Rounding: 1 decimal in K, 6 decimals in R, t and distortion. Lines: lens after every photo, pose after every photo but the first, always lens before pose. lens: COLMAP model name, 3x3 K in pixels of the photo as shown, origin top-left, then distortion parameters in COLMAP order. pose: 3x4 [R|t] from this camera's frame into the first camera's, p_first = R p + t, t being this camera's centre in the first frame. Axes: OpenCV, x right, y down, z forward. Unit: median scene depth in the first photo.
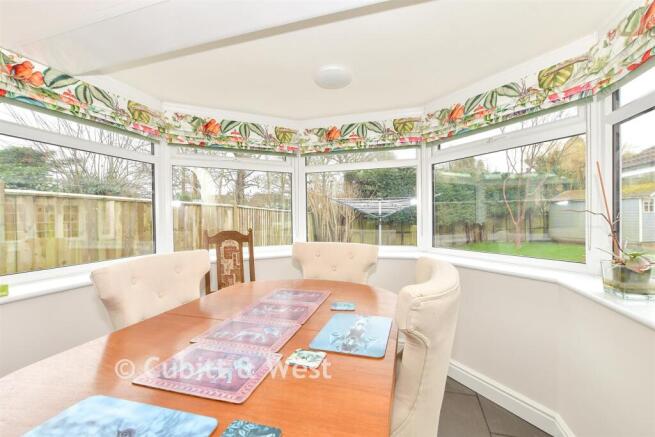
lens RADIAL K [[291.0, 0, 326.7], [0, 291.0, 218.3], [0, 0, 1]] dist [-0.000095, 0.000012]
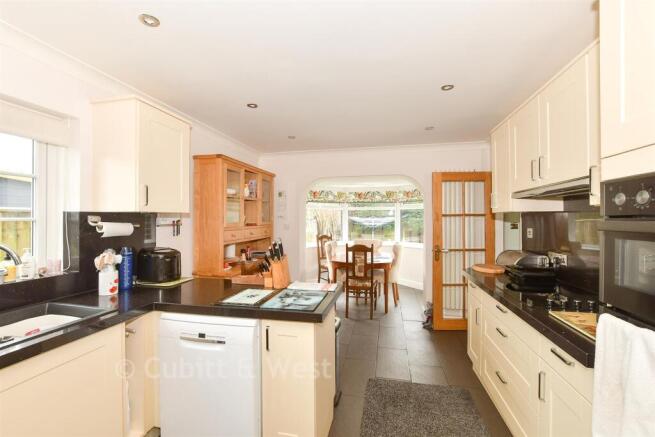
lens RADIAL K [[291.0, 0, 327.7], [0, 291.0, 218.1], [0, 0, 1]] dist [-0.000095, 0.000012]
pose [[0.994899, 0.010319, 0.100344, -0.505127], [-0.009574, 0.999923, -0.007904, -0.077499], [-0.100418, 0.006903, 0.994921, -1.407106]]
